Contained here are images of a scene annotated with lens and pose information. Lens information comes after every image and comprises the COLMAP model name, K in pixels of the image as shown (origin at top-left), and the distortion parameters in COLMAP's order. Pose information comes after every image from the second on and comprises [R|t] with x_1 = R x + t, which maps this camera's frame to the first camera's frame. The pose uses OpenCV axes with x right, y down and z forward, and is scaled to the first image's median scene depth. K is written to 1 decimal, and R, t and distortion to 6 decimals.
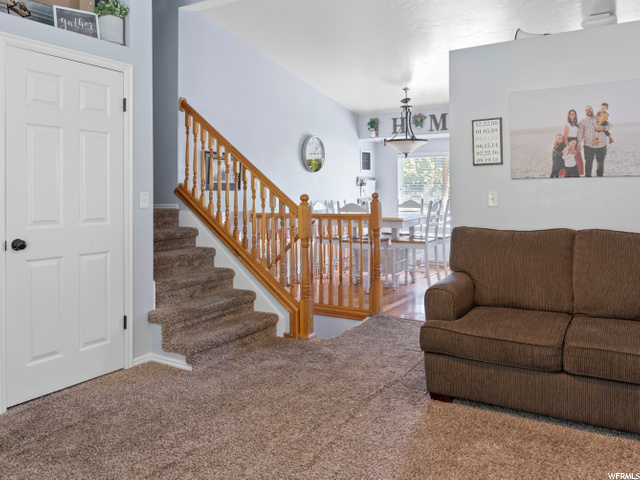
lens RADIAL K [[516.9, 0, 320.5], [0, 516.9, 243.1], [0, 0, 1]] dist [0.036696, -0.054046]
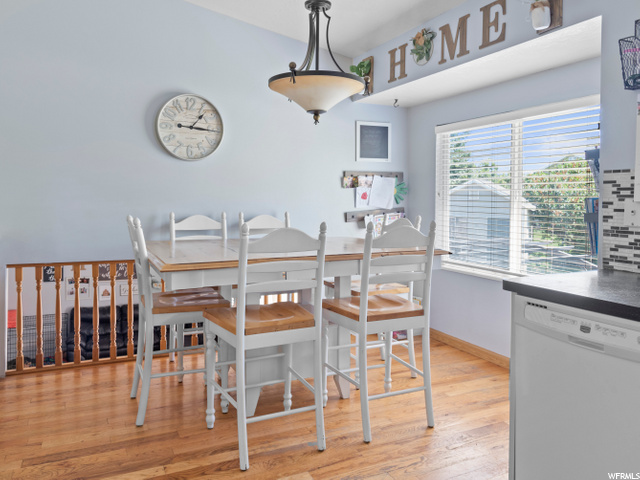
lens RADIAL K [[516.9, 0, 320.7], [0, 516.9, 239.3], [0, 0, 1]] dist [0.036696, -0.054046]
pose [[0.853554, 0.048252, -0.518766, 0.361032], [-0.057628, 0.998336, -0.001960, -0.058857], [0.517808, 0.031568, 0.854914, 0.568961]]
